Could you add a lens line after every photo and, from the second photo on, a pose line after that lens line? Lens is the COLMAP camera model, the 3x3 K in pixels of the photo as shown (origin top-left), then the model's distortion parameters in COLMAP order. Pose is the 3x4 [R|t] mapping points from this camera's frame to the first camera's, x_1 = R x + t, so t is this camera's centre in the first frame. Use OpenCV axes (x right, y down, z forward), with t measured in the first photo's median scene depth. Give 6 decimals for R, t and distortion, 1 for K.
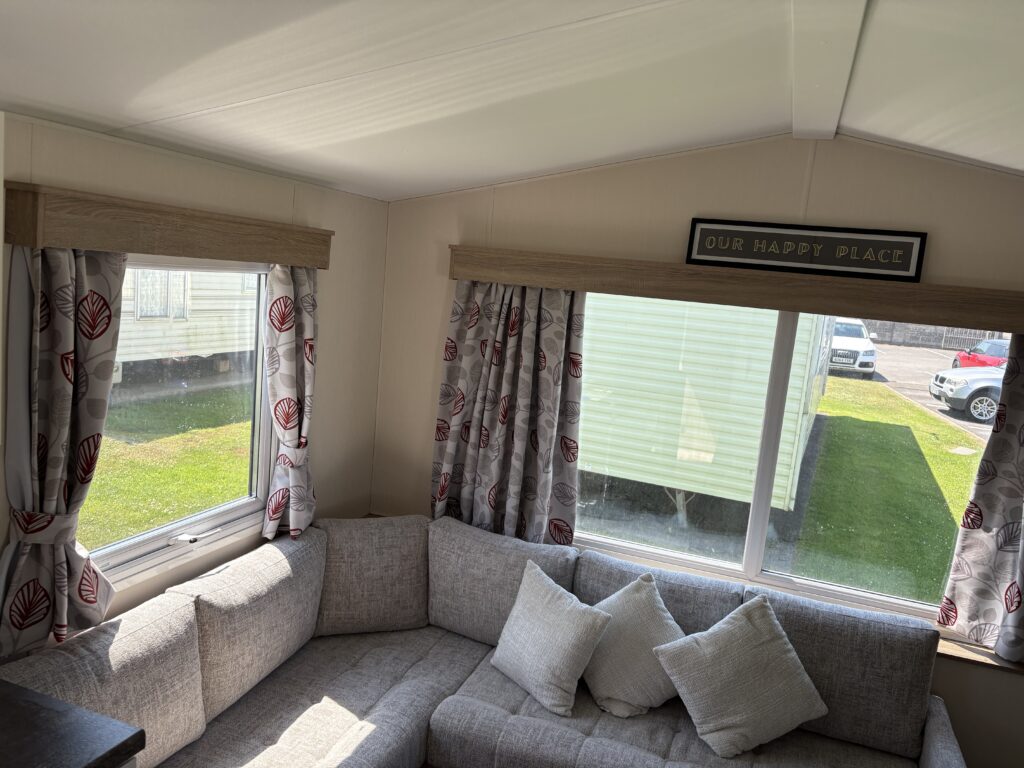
lens RADIAL K [[774.5, 0, 501.3], [0, 774.5, 395.9], [0, 0, 1]] dist [0.041813, -0.054802]
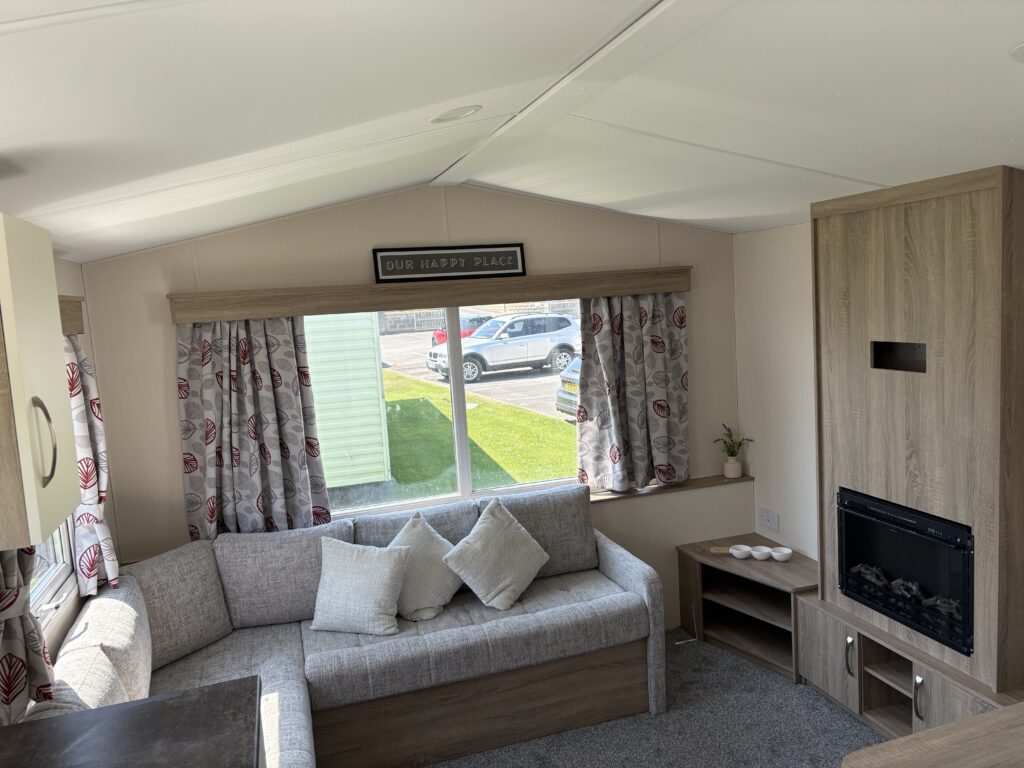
lens RADIAL K [[774.5, 0, 512.3], [0, 774.5, 387.0], [0, 0, 1]] dist [0.041813, -0.054802]
pose [[0.778419, -0.212267, 0.590767, -0.407205], [0.229818, 0.972123, 0.046474, -0.006294], [-0.584163, 0.099593, 0.805503, -0.188658]]
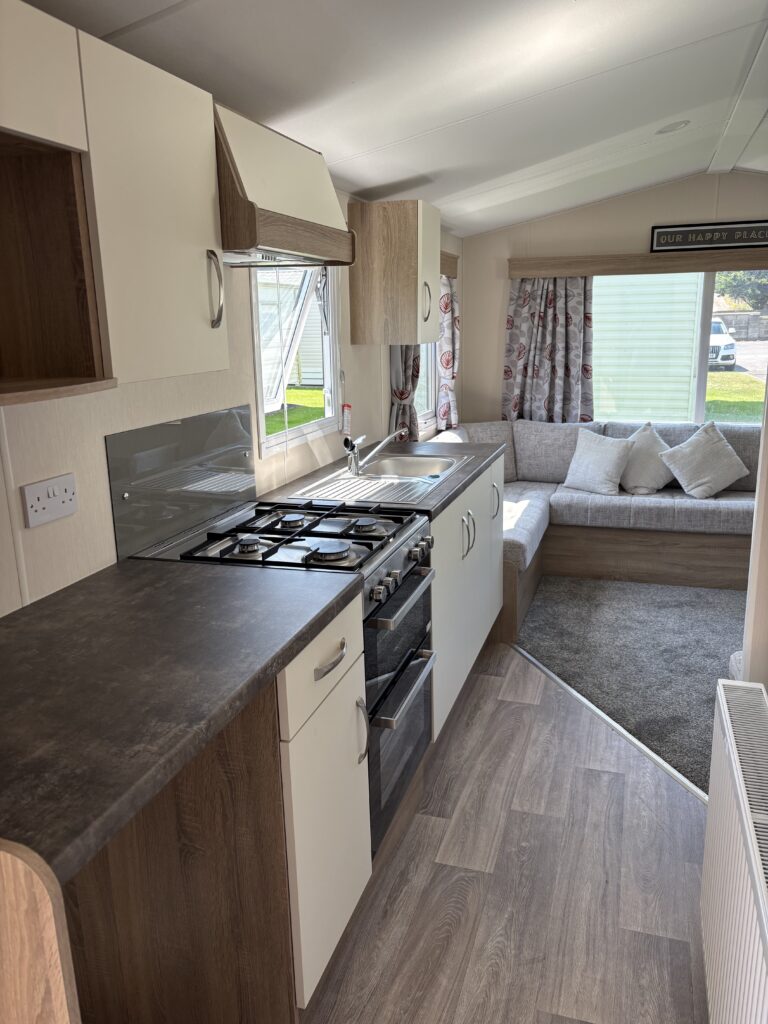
lens RADIAL K [[774.5, 0, 385.8], [0, 774.5, 513.5], [0, 0, 1]] dist [0.041813, -0.054802]
pose [[0.992724, -0.119130, 0.017519, -0.476430], [0.117041, 0.988852, 0.092046, 0.189365], [-0.028289, -0.089326, 0.995601, -0.830478]]
